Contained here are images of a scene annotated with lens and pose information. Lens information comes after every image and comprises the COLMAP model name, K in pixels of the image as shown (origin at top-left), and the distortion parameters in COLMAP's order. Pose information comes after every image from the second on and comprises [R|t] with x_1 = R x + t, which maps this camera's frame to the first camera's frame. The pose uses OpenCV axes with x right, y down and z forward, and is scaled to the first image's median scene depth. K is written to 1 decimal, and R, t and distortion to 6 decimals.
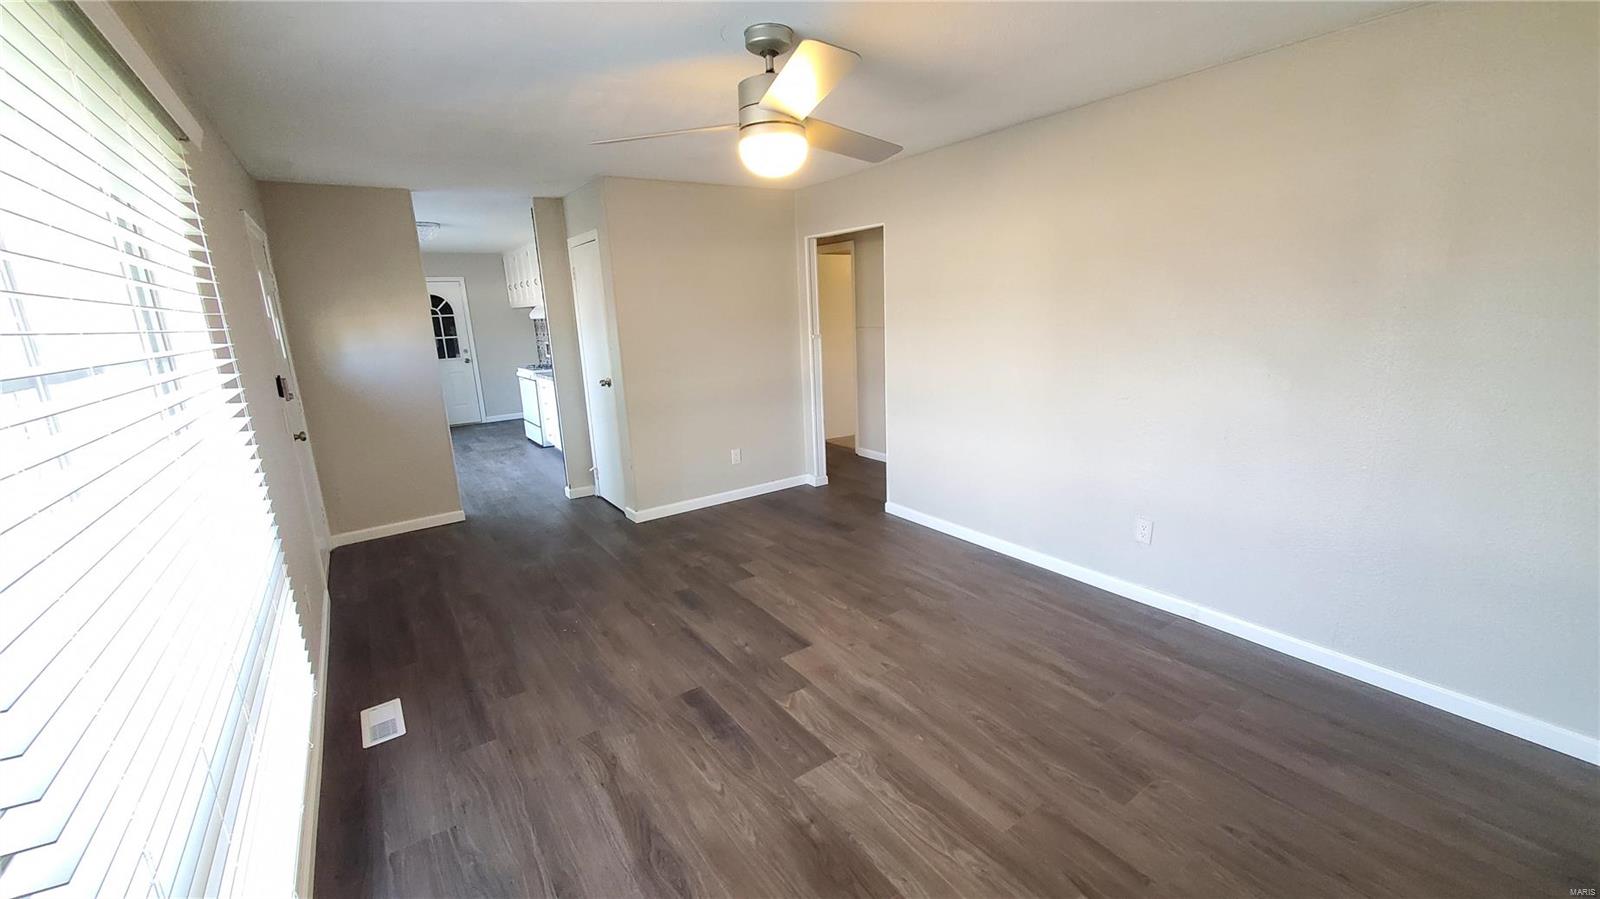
lens RADIAL K [[620.6, 0, 816.9], [0, 620.6, 462.9], [0, 0, 1]] dist [-0.000112, -0.000145]
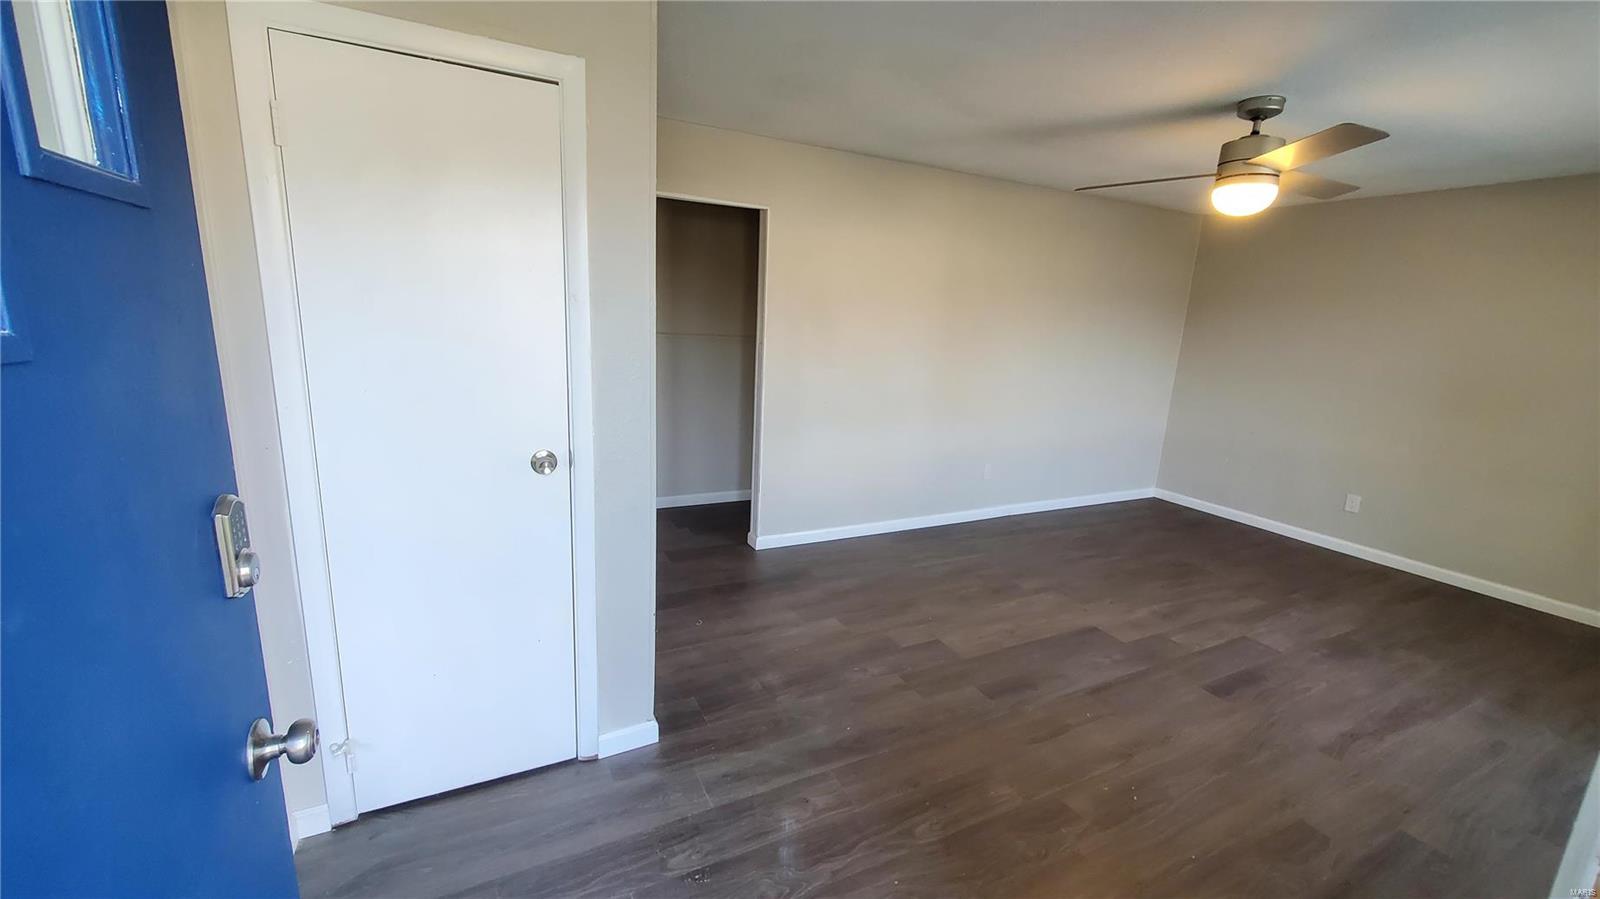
lens RADIAL K [[629.8, 0, 801.1], [0, 629.8, 447.0], [0, 0, 1]] dist [-0.000472, -0.000326]
pose [[0.164502, -0.166006, 0.972307, -1.220286], [0.190102, 0.972592, 0.133891, -0.281698], [-0.967885, 0.162812, 0.191551, 1.352748]]
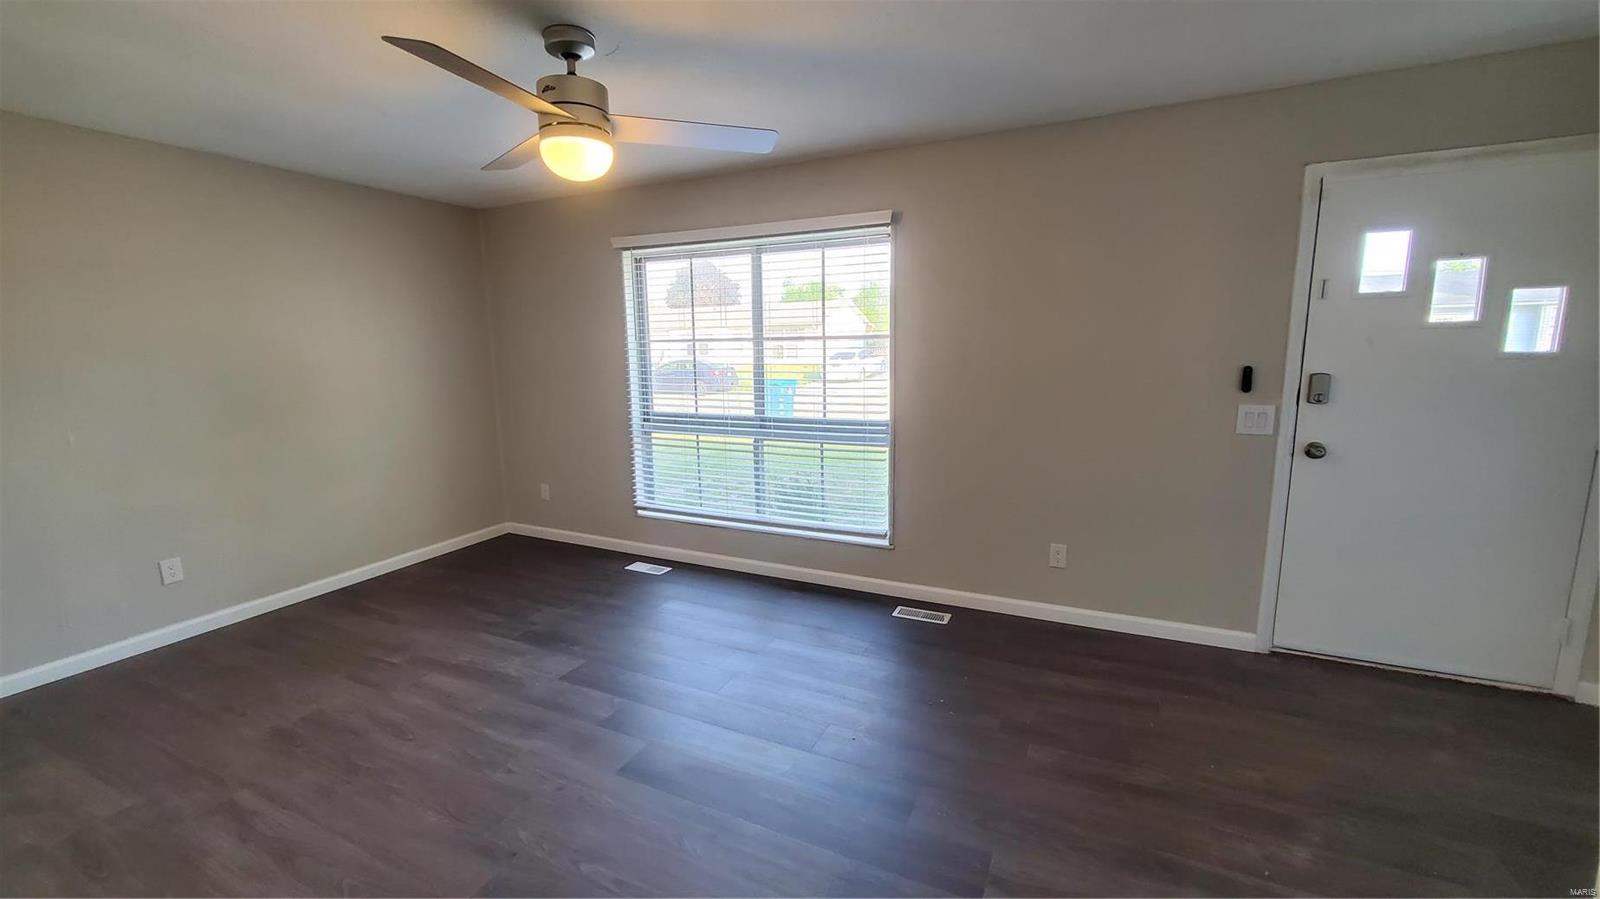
lens RADIAL K [[644.6, 0, 789.6], [0, 644.6, 440.6], [0, 0, 1]] dist [0.001057, 0.000028]
pose [[-0.888004, 0.121717, -0.443435, 0.109304], [-0.064175, 0.922090, 0.381616, -0.401227], [0.455336, 0.367334, -0.811008, 1.712904]]
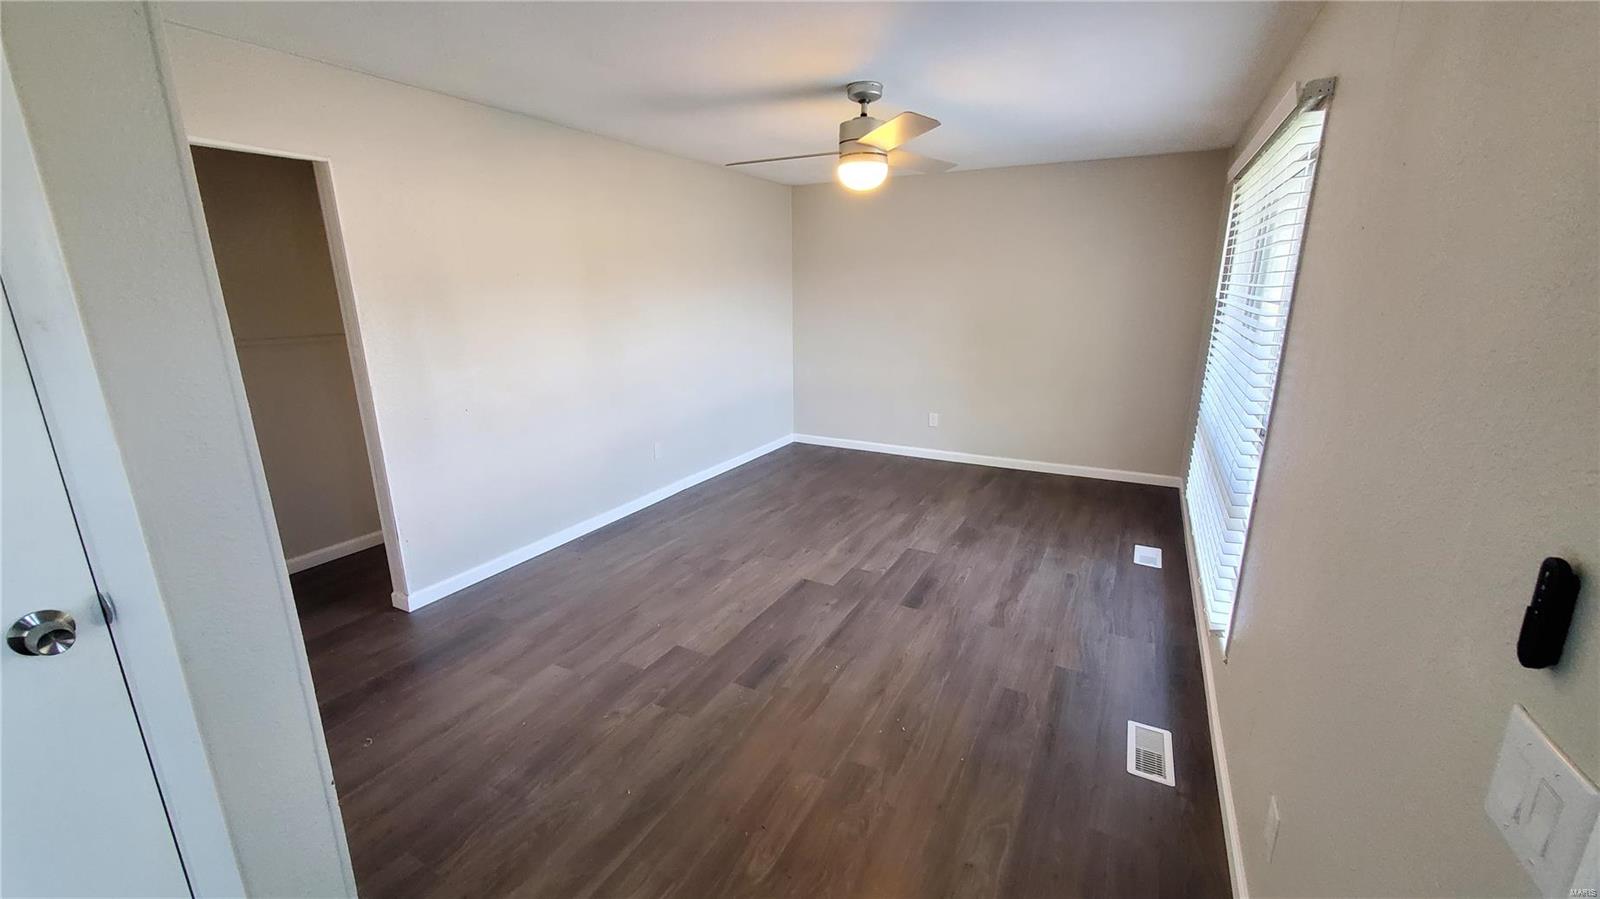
lens RADIAL K [[632.4, 0, 797.7], [0, 632.4, 447.4], [0, 0, 1]] dist [0.001812, -0.000317]
pose [[-0.428472, -0.188031, 0.883774, -1.099001], [0.243515, 0.917885, 0.313350, -0.334974], [-0.870122, 0.349474, -0.347499, 1.463351]]
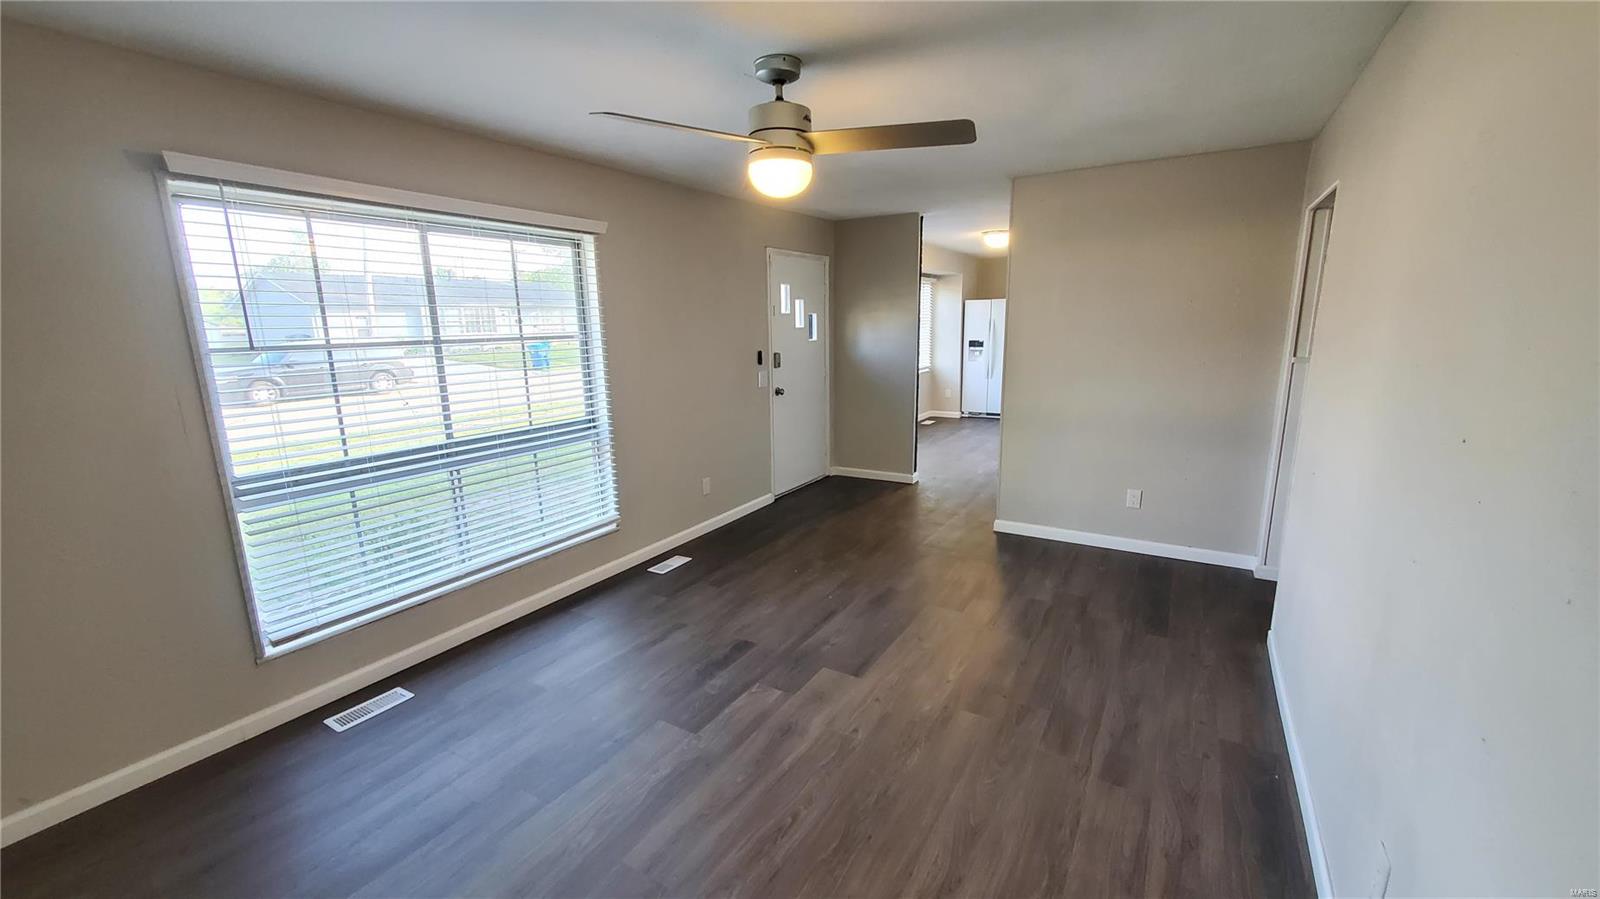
lens RADIAL K [[648.8, 0, 813.9], [0, 648.8, 456.2], [0, 0, 1]] dist [-0.000034, -0.000094]
pose [[0.399065, 0.220056, -0.890125, 0.834072], [-0.224985, 0.964597, 0.137601, -0.161175], [0.888892, 0.145353, 0.434446, 0.511876]]
